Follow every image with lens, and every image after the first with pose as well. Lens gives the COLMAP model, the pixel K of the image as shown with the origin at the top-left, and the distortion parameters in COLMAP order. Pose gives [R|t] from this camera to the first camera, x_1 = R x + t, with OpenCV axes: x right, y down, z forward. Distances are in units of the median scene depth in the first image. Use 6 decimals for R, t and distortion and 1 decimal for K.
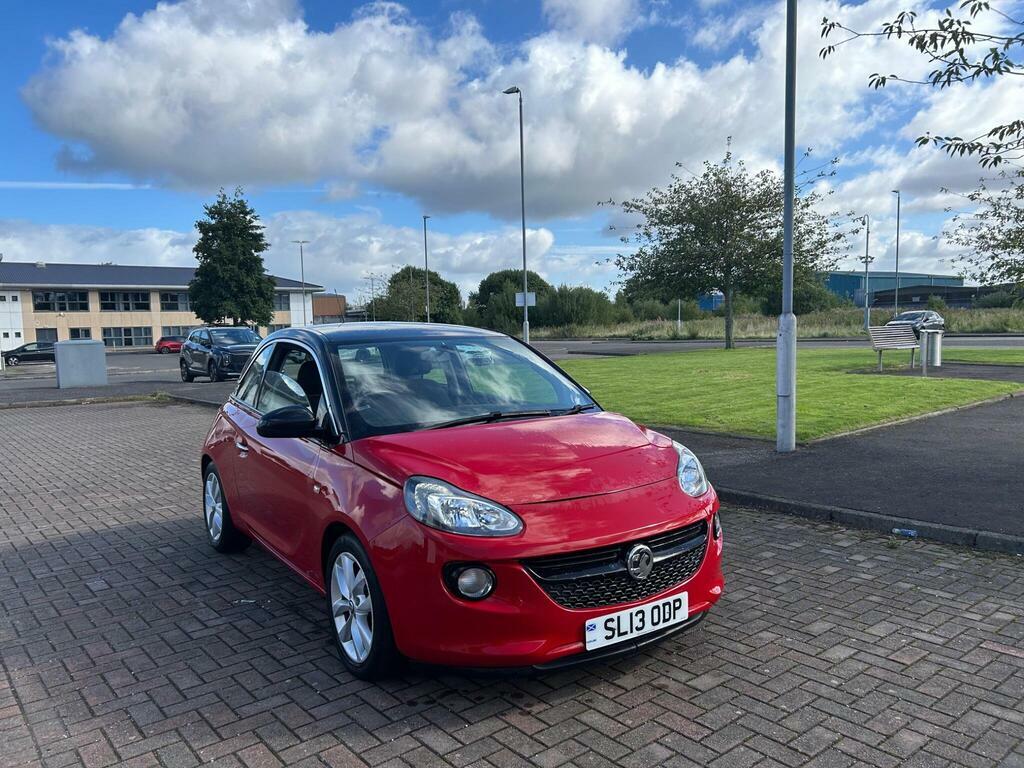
lens RADIAL K [[776.4, 0, 516.8], [0, 776.4, 384.9], [0, 0, 1]] dist [0.012977, 0.002619]
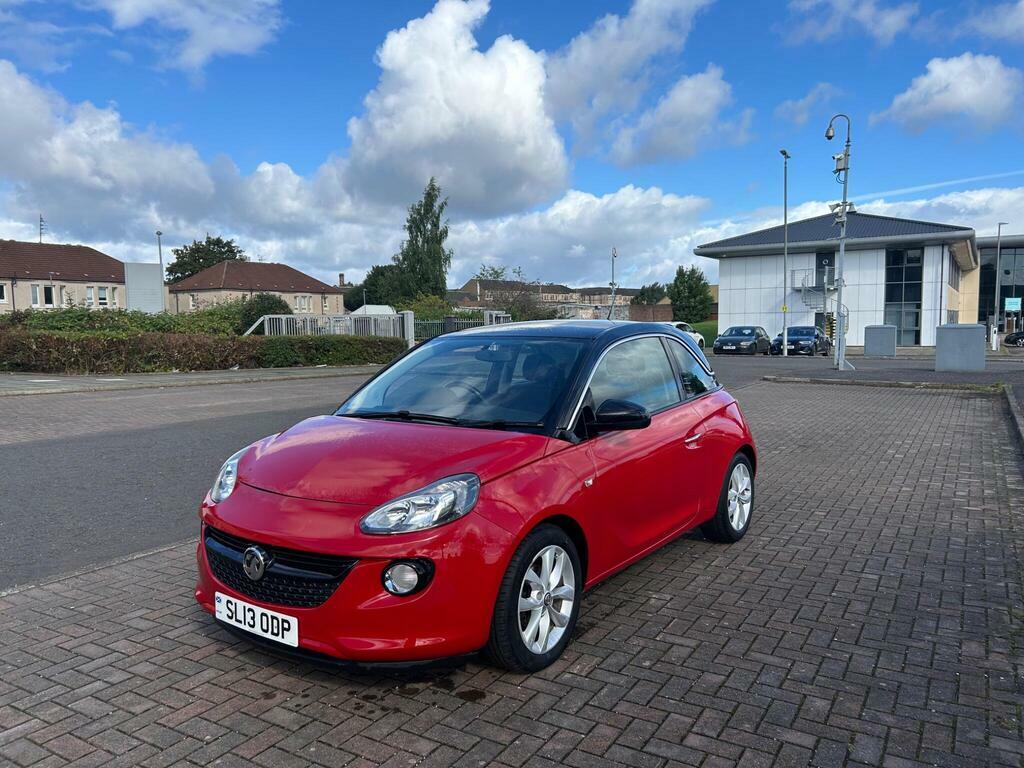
lens RADIAL K [[776.4, 0, 516.9], [0, 776.4, 385.8], [0, 0, 1]] dist [0.012977, 0.002619]
pose [[0.341938, 0.095189, -0.934889, 1.196766], [-0.069188, 0.994706, 0.075974, -0.107046], [0.937172, 0.038705, 0.346714, 0.939939]]
